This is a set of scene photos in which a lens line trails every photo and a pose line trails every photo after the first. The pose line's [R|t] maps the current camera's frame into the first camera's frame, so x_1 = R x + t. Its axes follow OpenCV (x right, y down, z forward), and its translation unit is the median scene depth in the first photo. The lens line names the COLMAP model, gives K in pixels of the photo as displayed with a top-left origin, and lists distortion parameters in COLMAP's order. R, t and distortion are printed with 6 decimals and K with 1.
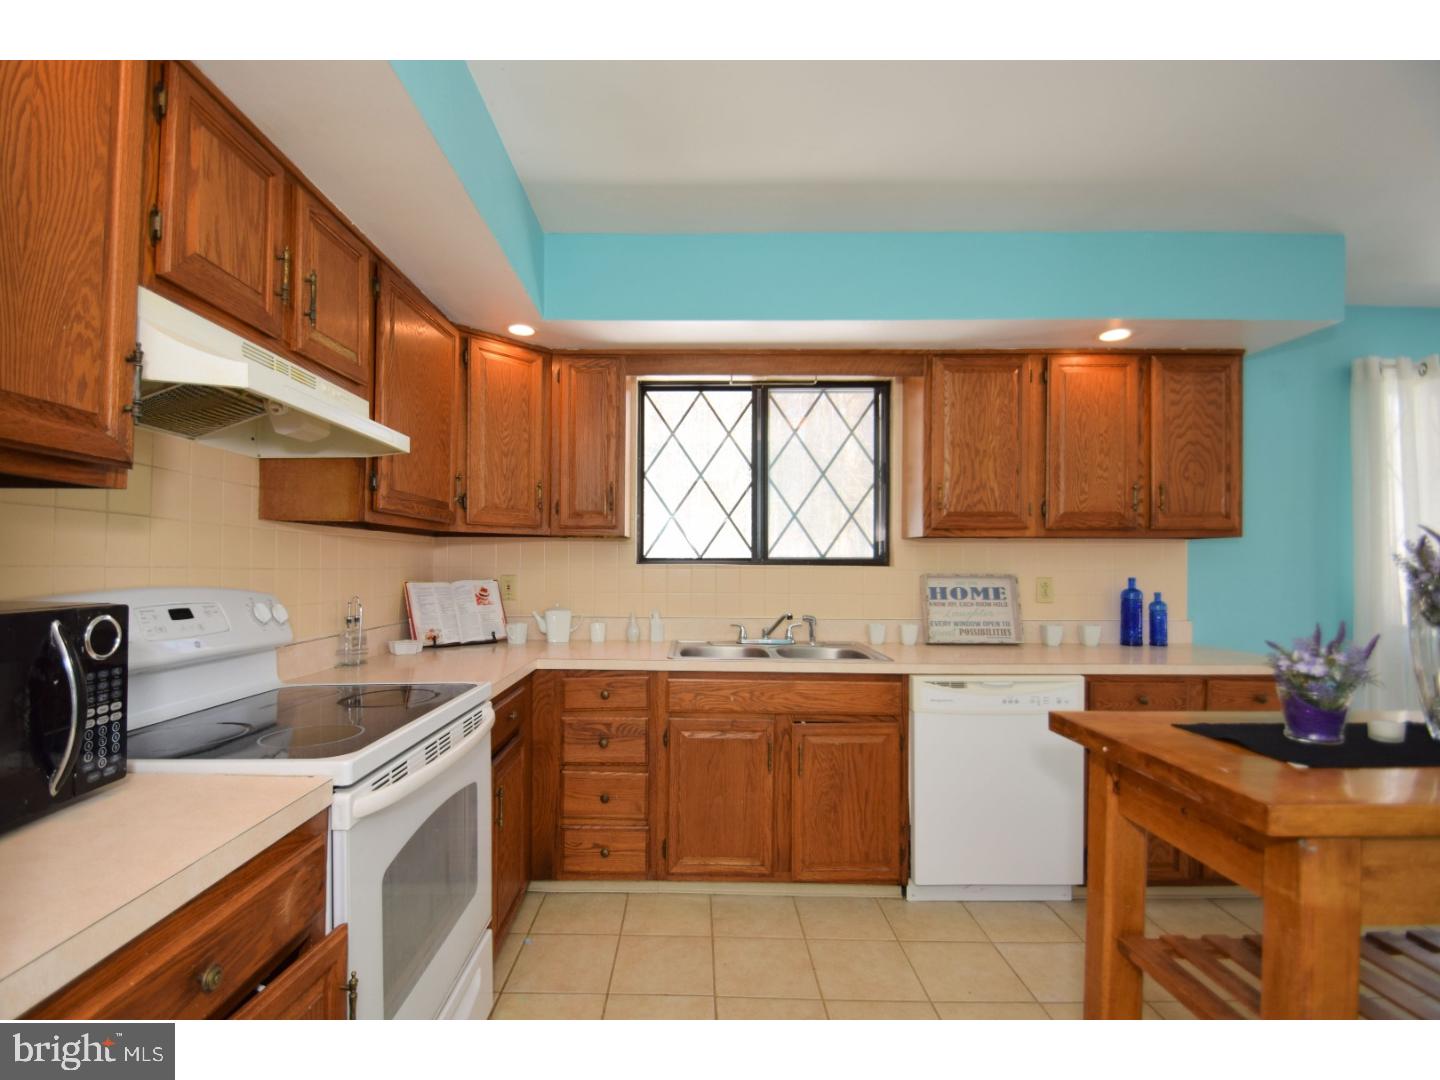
lens RADIAL K [[641.8, 0, 661.4], [0, 641.8, 549.2], [0, 0, 1]] dist [-0.001792, -0.000193]
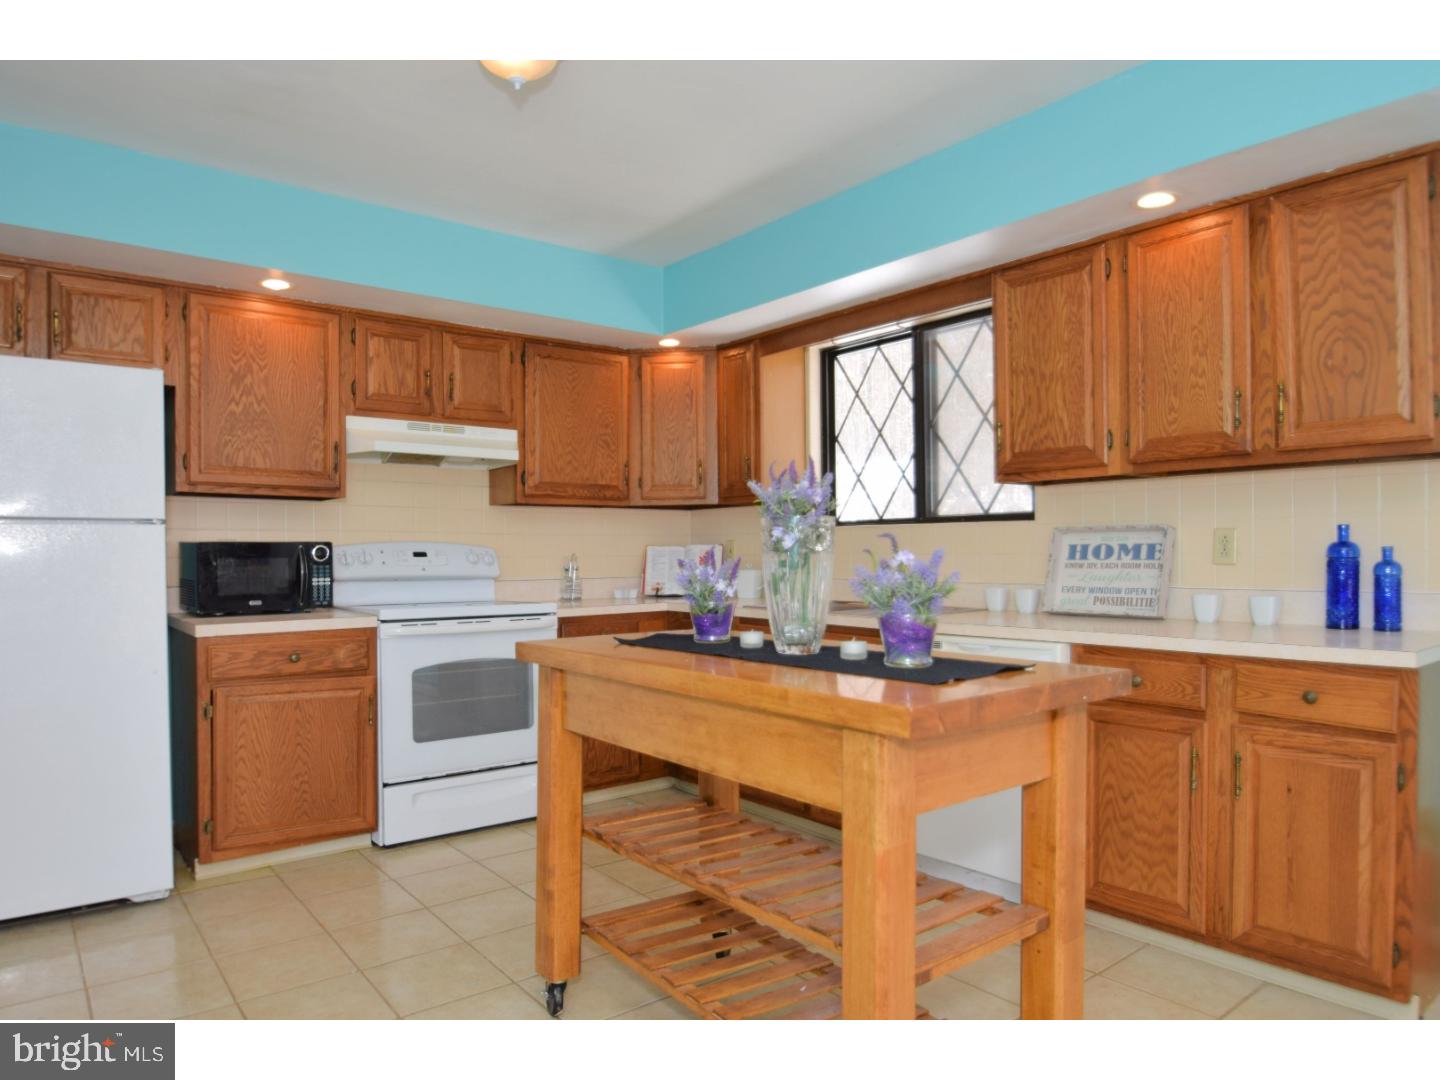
lens RADIAL K [[893.0, 0, 720.0], [0, 893.0, 540.0], [0, 0, 1]] dist [-0.029448, -0.000787]
pose [[0.649636, -0.020422, -0.759971, 1.084767], [0.028758, 0.999584, -0.002279, 0.047905], [0.759701, -0.020375, 0.649953, -0.059594]]
